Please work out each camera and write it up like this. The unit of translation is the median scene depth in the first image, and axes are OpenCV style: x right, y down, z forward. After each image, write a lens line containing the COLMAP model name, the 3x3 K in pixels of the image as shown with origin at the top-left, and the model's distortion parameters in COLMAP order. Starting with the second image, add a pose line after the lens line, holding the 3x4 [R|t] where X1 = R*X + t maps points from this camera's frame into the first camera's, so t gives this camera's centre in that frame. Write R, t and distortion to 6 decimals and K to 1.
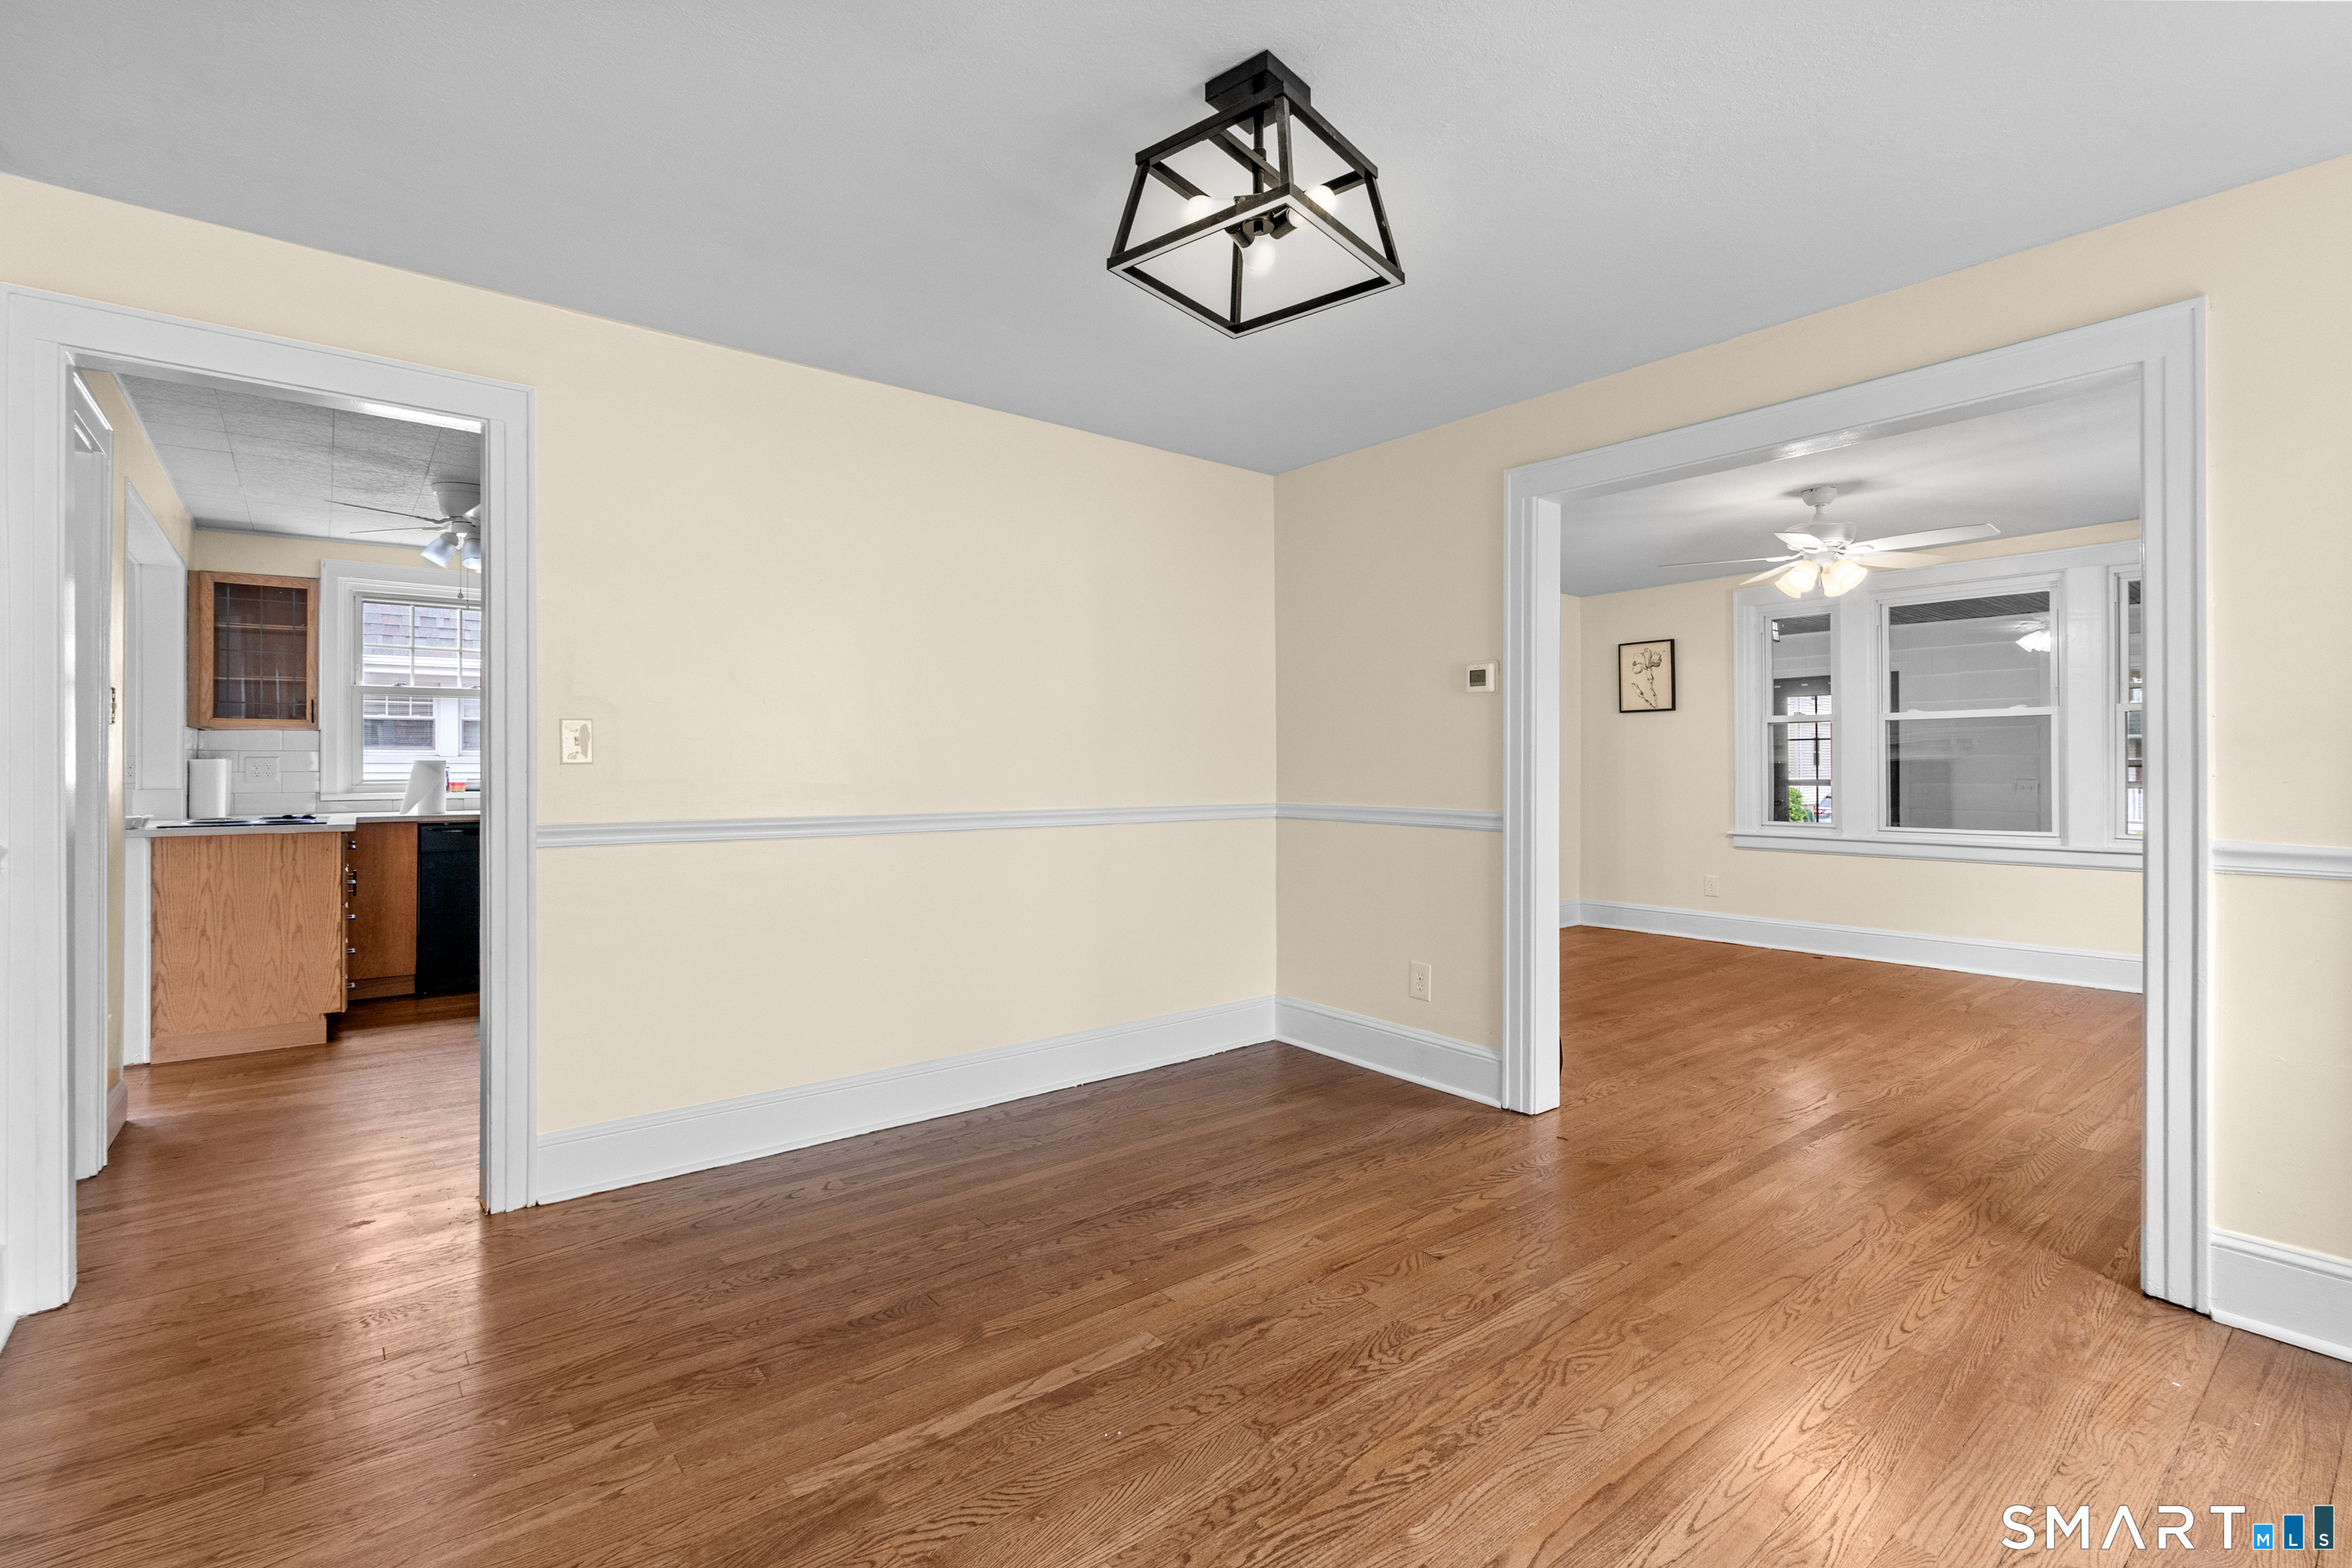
lens RADIAL K [[1071.1, 0, 1176.0], [0, 1071.1, 784.0], [0, 0, 1]] dist [-0.003759, 0.000469]
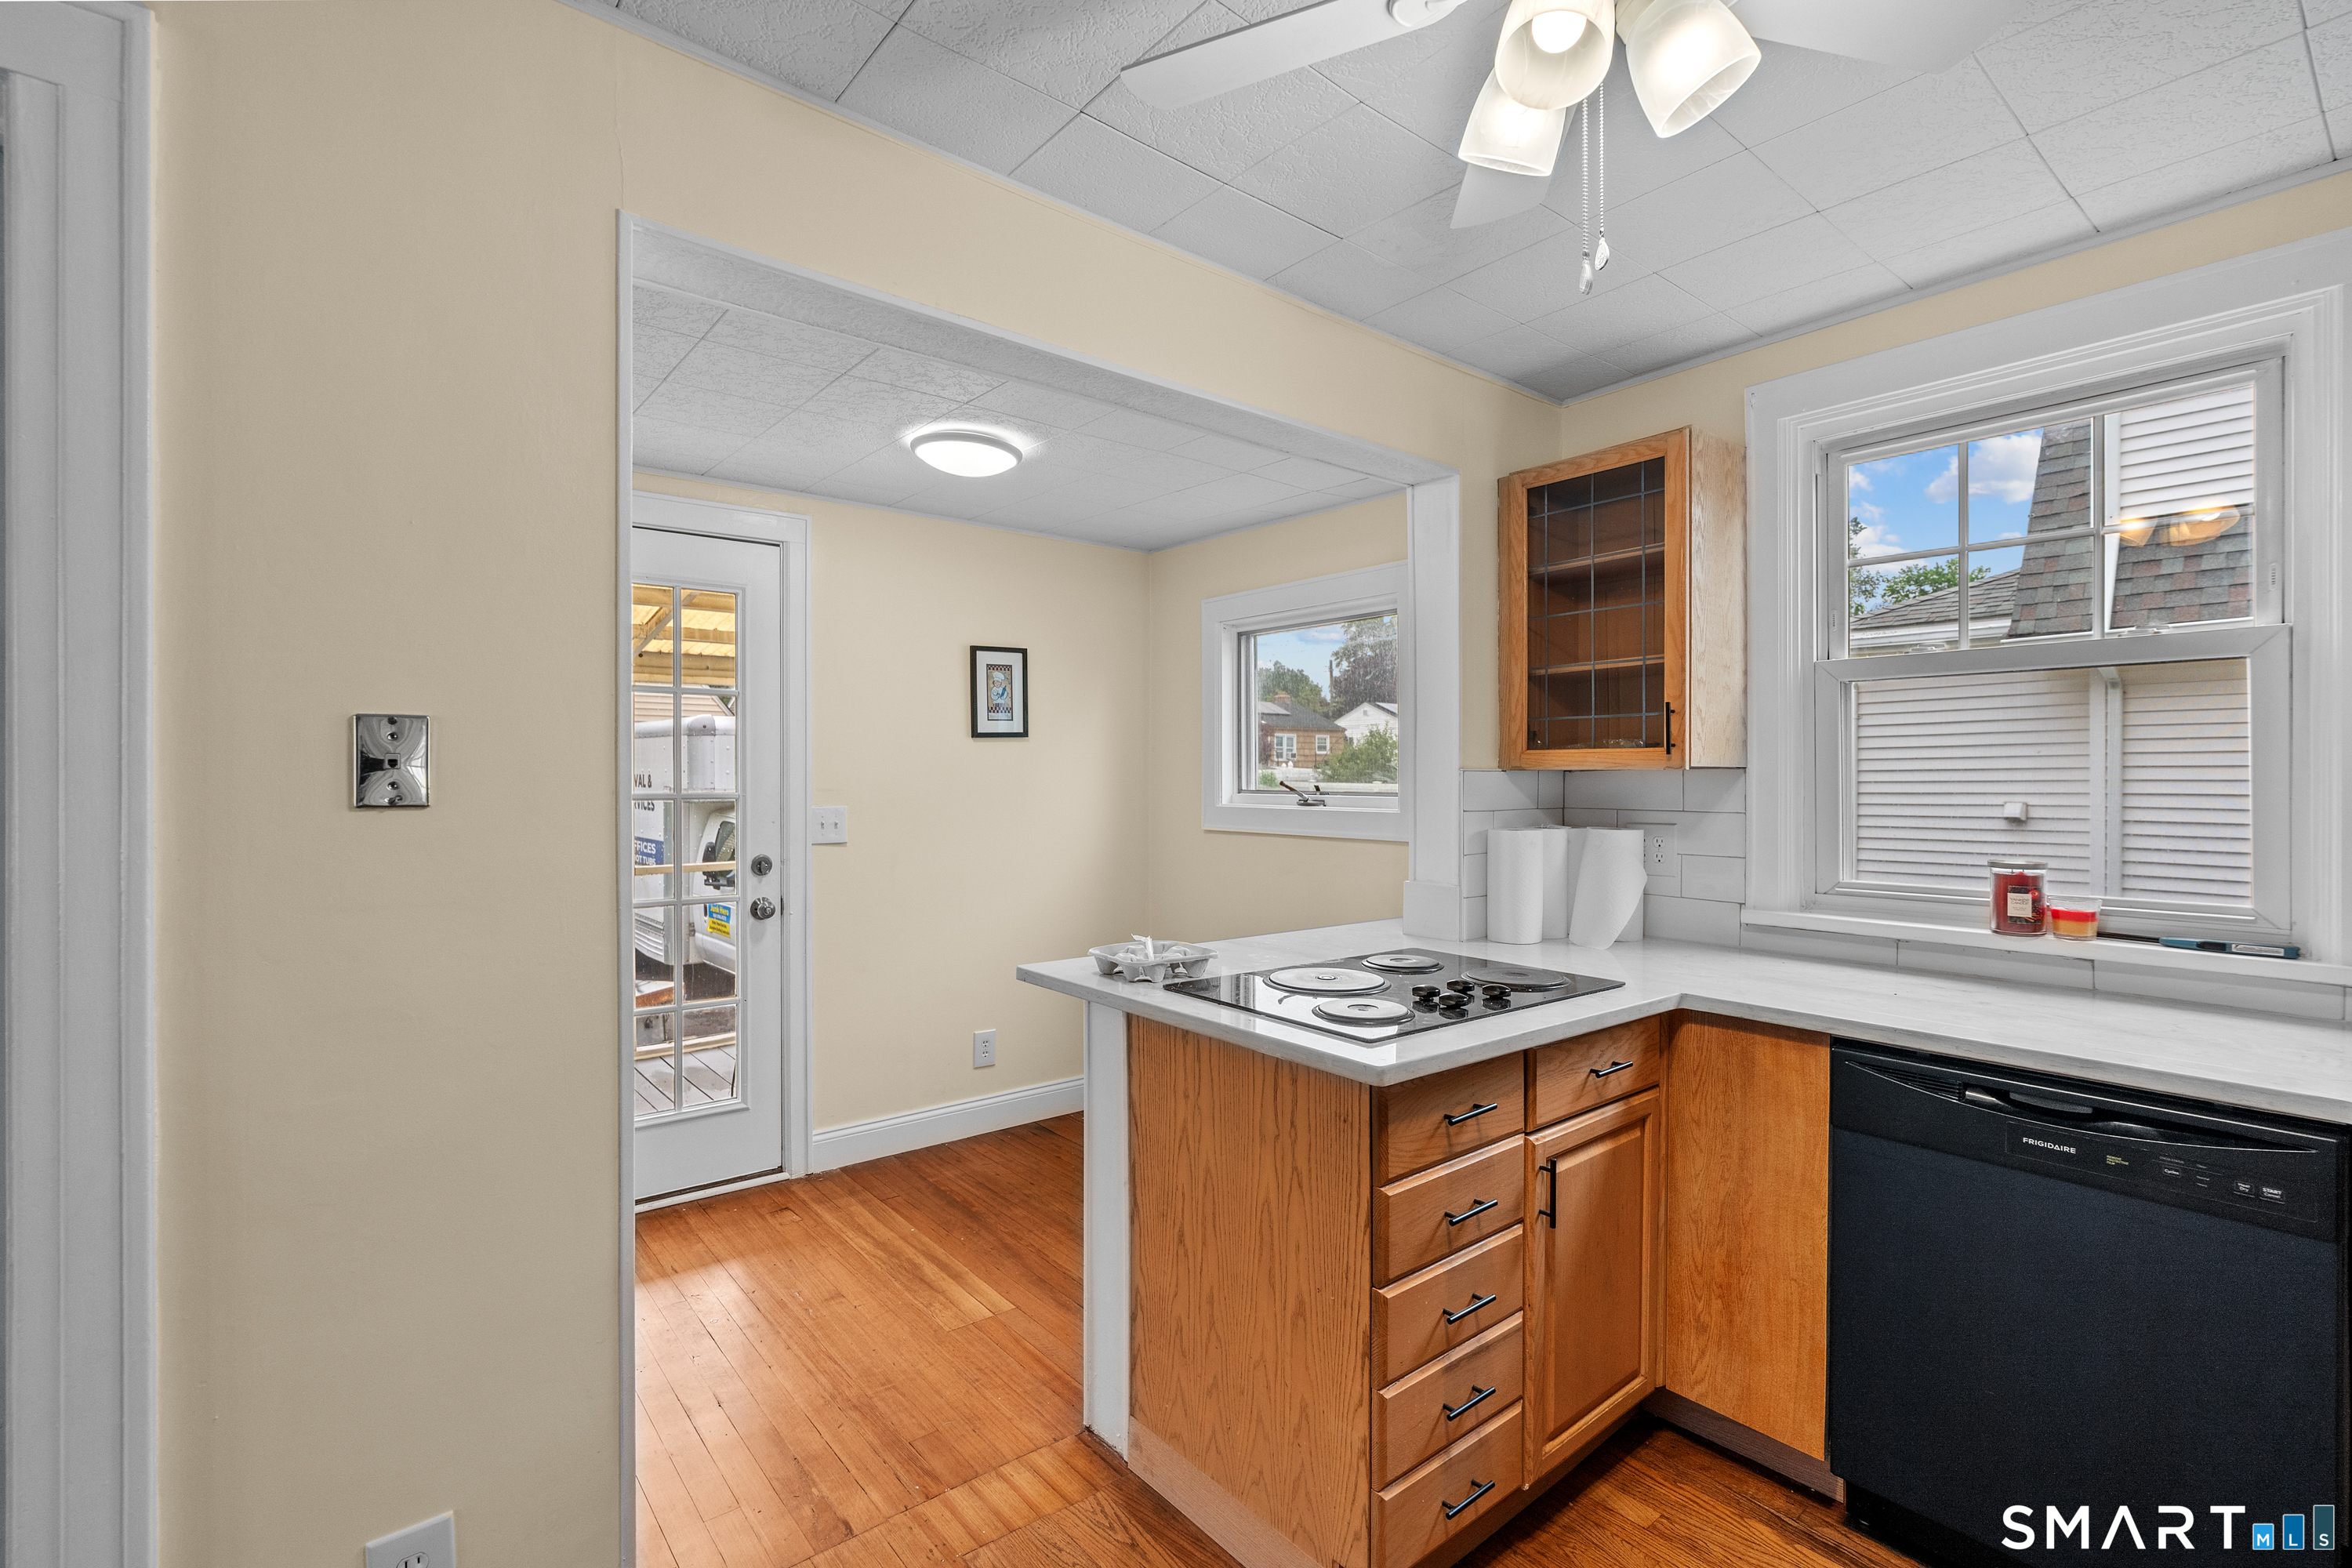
lens RADIAL K [[1060.7, 0, 1159.4], [0, 1060.7, 773.5], [0, 0, 1]] dist [-0.012592, 0.006041]
pose [[0.008512, -0.000016, -0.999964, -0.444911], [-0.019217, 0.999815, -0.000180, -0.054470], [0.999779, 0.019218, 0.008510, 0.945428]]
